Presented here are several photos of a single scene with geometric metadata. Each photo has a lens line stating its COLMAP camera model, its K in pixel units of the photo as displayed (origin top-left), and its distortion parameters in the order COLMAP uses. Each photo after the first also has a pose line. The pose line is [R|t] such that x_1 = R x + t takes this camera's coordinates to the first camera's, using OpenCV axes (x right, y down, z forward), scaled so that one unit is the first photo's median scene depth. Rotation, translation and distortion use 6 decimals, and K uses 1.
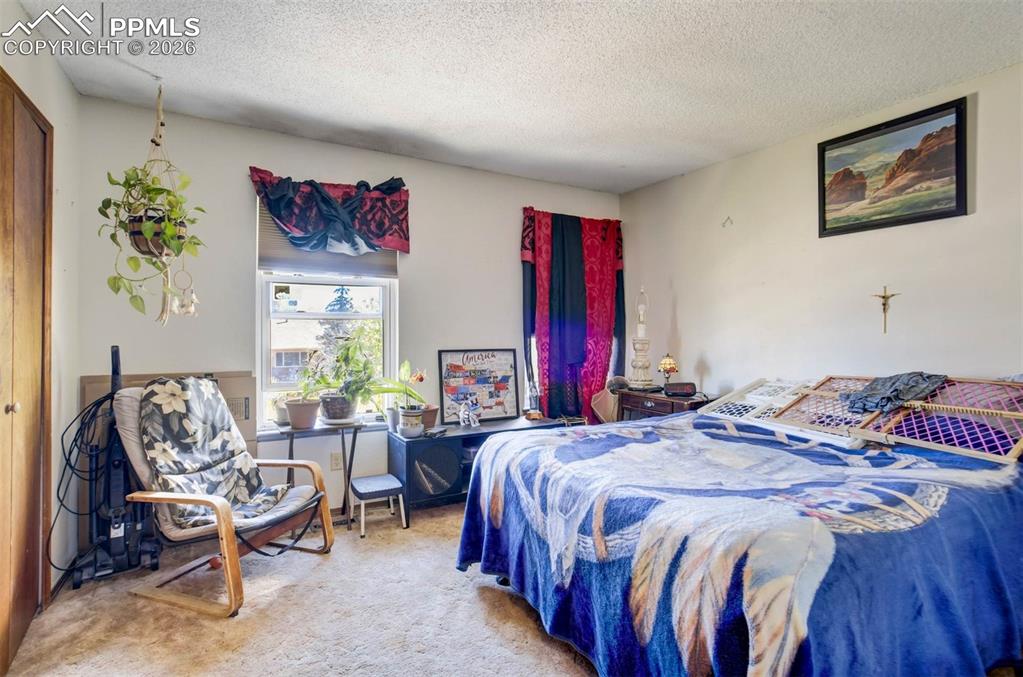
lens RADIAL K [[503.4, 0, 504.6], [0, 503.4, 332.3], [0, 0, 1]] dist [-0.002704, -0.000347]
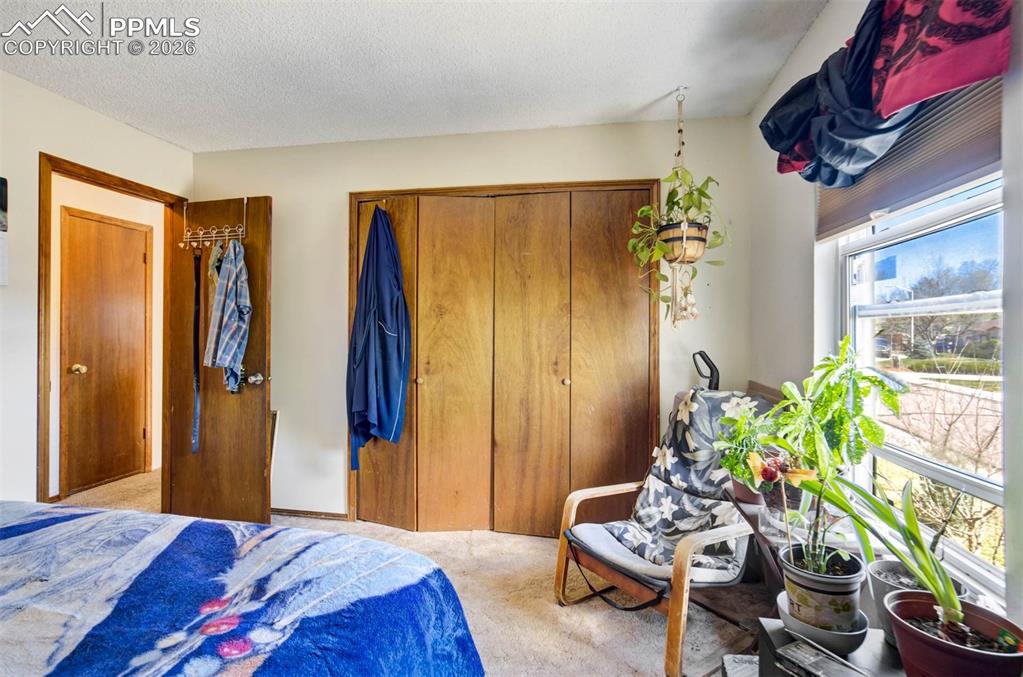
lens RADIAL K [[503.4, 0, 504.6], [0, 503.4, 332.3], [0, 0, 1]] dist [-0.002704, -0.000347]
pose [[-0.645999, -0.012609, -0.763234, 0.296252], [-0.018031, 0.999837, -0.001256, -0.004075], [0.763125, 0.012951, -0.646121, 1.339100]]
